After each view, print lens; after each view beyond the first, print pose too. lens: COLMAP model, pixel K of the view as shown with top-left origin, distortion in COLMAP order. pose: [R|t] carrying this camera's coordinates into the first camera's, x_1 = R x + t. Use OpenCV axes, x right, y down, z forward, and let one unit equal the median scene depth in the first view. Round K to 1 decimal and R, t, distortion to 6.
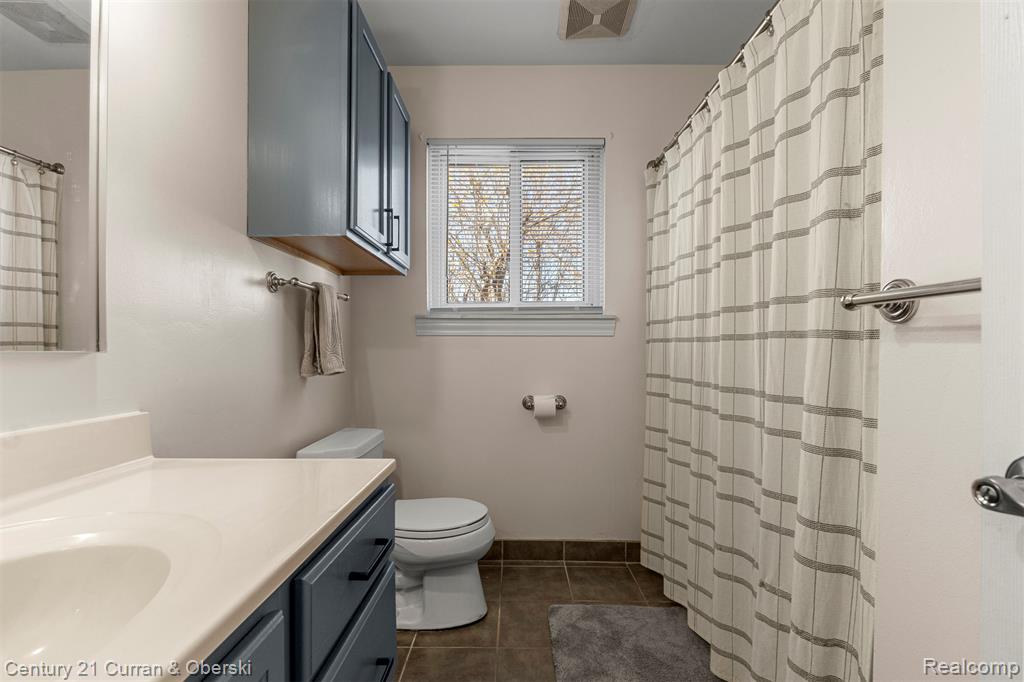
lens RADIAL K [[469.3, 0, 511.4], [0, 469.3, 349.5], [0, 0, 1]] dist [-0.010024, -0.000225]
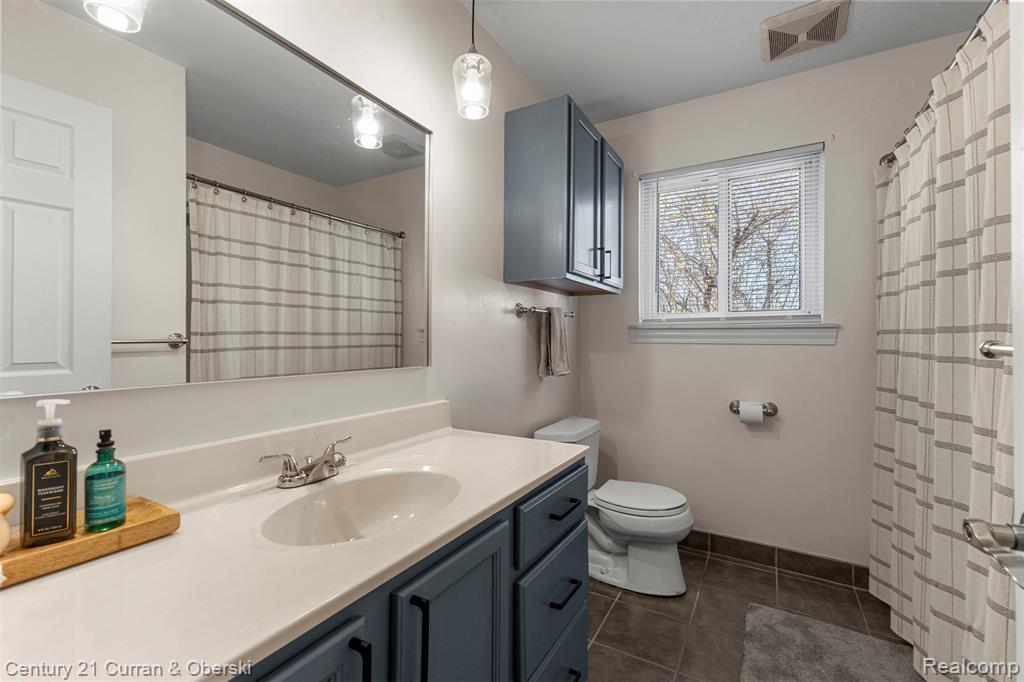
lens RADIAL K [[444.1, 0, 512.7], [0, 444.1, 327.1], [0, 0, 1]] dist [0.005389, -0.000310]
pose [[0.871305, -0.008558, -0.490668, 0.112093], [-0.005362, 0.999622, -0.026956, -0.046537], [0.490713, 0.026118, 0.870930, -0.155920]]
